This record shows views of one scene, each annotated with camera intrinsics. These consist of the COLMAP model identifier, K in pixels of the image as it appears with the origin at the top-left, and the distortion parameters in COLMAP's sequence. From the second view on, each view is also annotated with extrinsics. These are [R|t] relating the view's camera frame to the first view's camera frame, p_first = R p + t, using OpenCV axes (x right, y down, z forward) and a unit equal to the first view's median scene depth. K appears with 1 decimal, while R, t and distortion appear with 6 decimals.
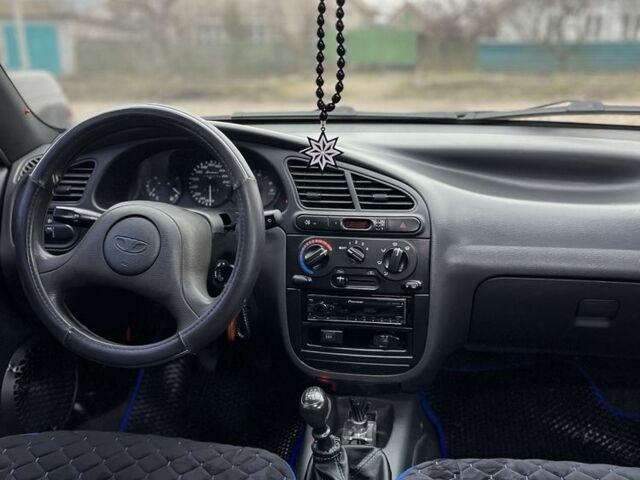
lens RADIAL K [[691.9, 0, 320.0], [0, 691.9, 240.2], [0, 0, 1]] dist [0.068677, 0.000000]
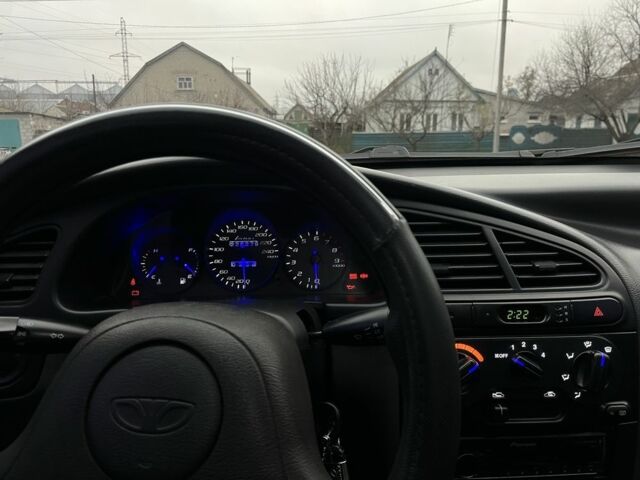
lens RADIAL K [[532.4, 0, 316.9], [0, 532.4, 236.5], [0, 0, 1]] dist [0.038608, -0.005564]
pose [[0.987731, -0.042944, 0.150146, -0.176226], [0.056246, 0.994749, -0.085498, -0.056139], [-0.145686, 0.092894, 0.984960, 0.527180]]
